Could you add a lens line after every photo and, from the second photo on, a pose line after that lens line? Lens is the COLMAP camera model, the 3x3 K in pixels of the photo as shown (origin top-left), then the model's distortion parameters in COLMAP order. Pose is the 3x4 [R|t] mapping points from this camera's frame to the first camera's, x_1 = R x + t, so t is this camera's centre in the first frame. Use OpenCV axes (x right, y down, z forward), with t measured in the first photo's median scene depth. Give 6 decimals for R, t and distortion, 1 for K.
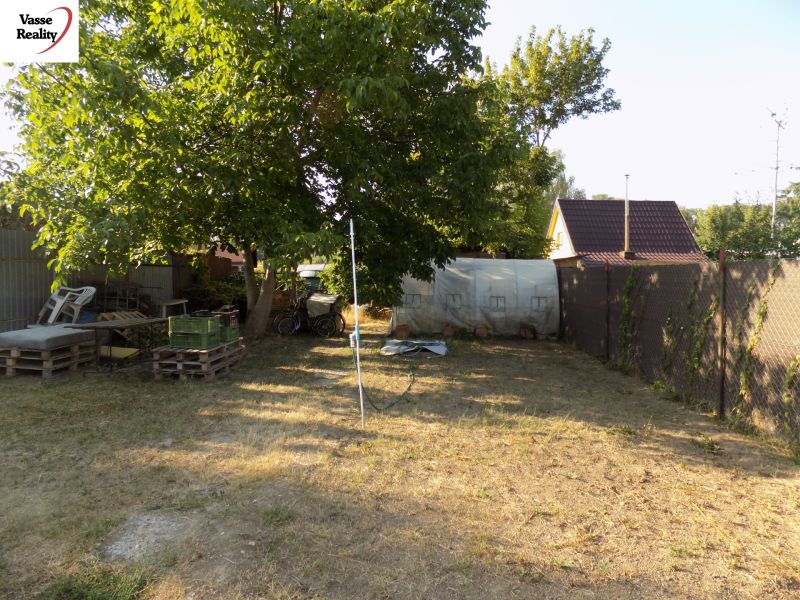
lens RADIAL K [[541.1, 0, 397.9], [0, 541.1, 298.2], [0, 0, 1]] dist [-0.070086, 0.066158]
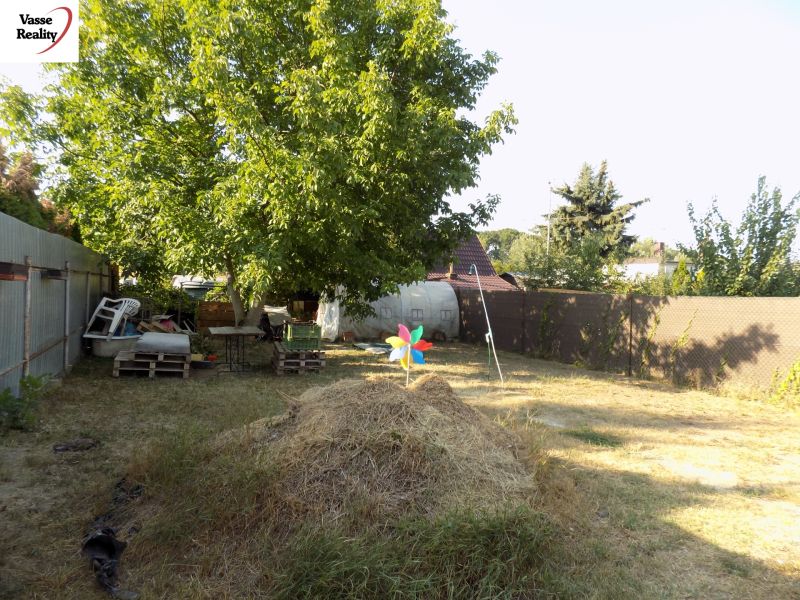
lens RADIAL K [[541.1, 0, 408.5], [0, 541.1, 295.5], [0, 0, 1]] dist [-0.070086, 0.066158]
pose [[0.888946, 0.018699, 0.457629, -0.776100], [-0.008327, 0.999661, -0.024672, -0.007781], [-0.457935, 0.018121, 0.888801, -0.285220]]
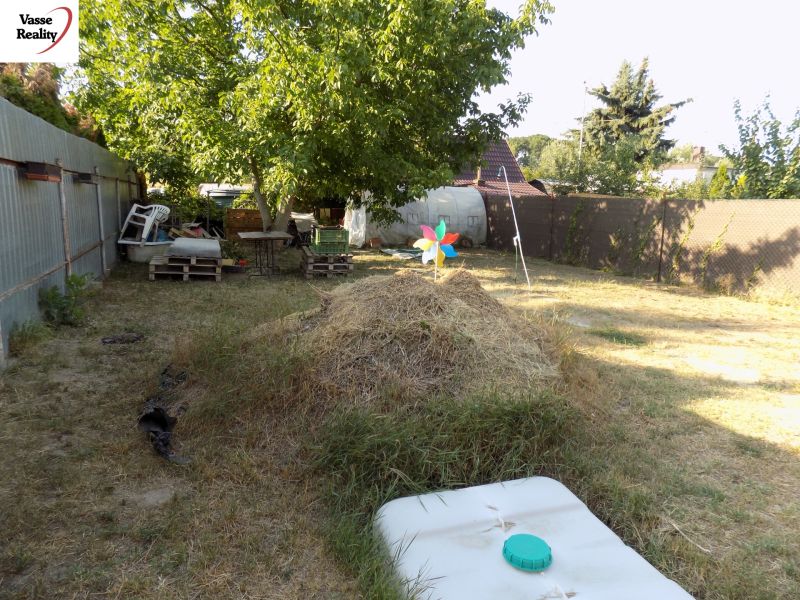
lens RADIAL K [[541.1, 0, 408.2], [0, 541.1, 297.8], [0, 0, 1]] dist [-0.070086, 0.066158]
pose [[0.910191, -0.056136, 0.410368, -0.779588], [-0.004609, 0.989339, 0.145558, 0.006757], [-0.414164, -0.134377, 0.900228, -0.287652]]
